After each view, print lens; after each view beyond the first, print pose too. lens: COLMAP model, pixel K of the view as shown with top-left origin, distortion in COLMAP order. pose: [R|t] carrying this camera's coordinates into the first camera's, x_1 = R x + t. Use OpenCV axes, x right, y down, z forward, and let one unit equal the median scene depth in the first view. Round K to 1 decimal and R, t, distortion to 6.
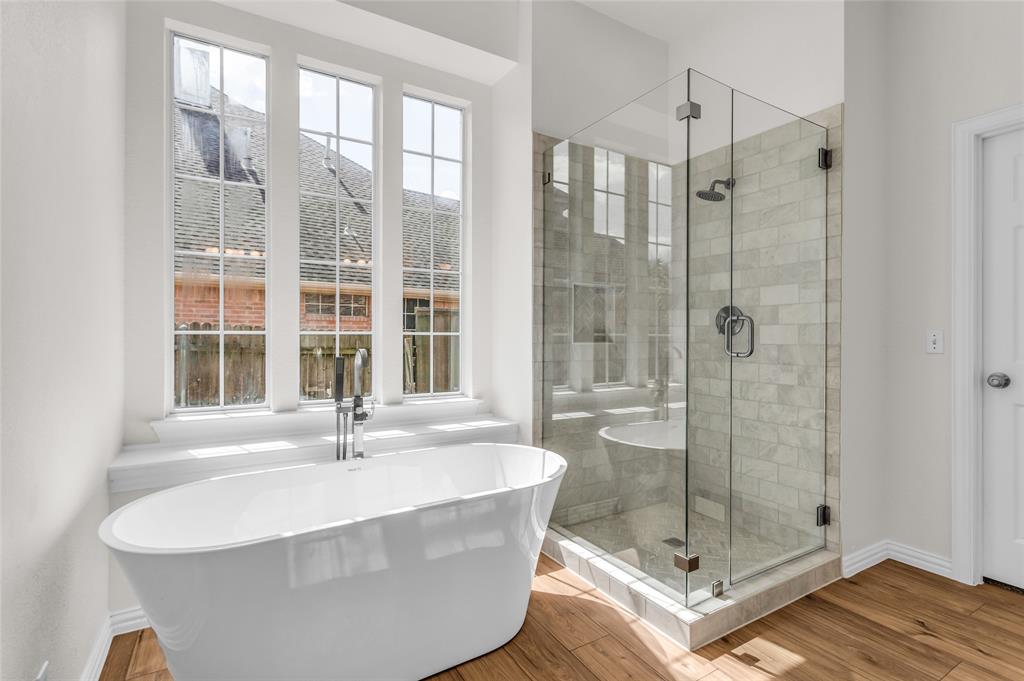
lens RADIAL K [[482.0, 0, 512.0], [0, 482.0, 336.1], [0, 0, 1]] dist [-0.002505, 0.000943]
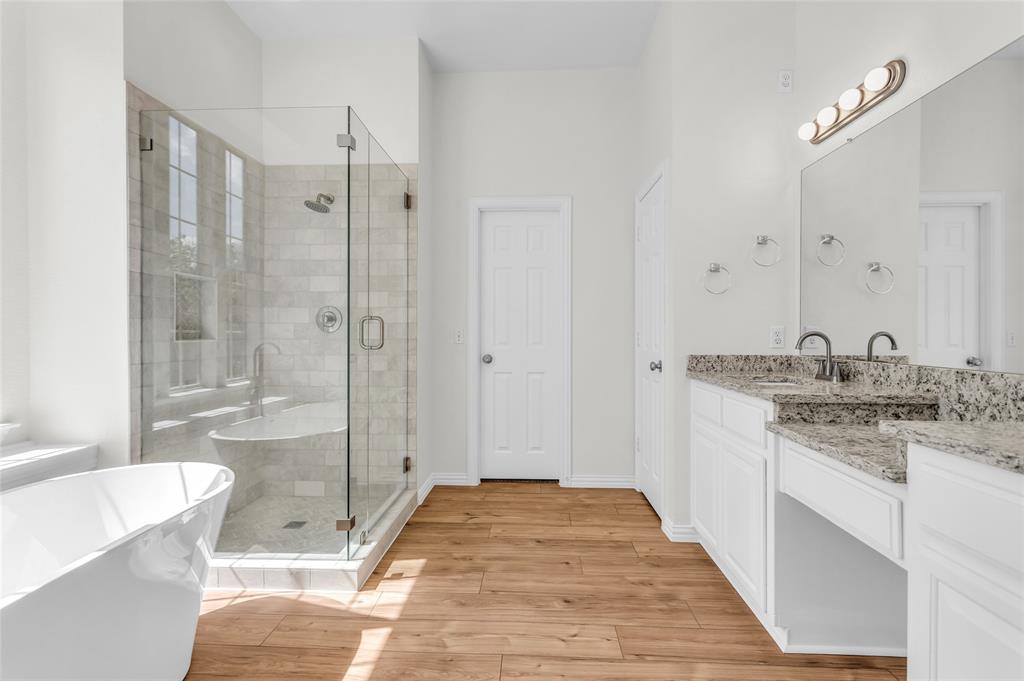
lens RADIAL K [[484.6, 0, 510.8], [0, 484.6, 342.3], [0, 0, 1]] dist [0.001862, 0.000706]
pose [[0.550163, -0.018753, 0.834847, -0.341457], [0.002340, 0.999778, 0.020916, -0.000382], [-0.835054, -0.009554, 0.550085, 0.006965]]
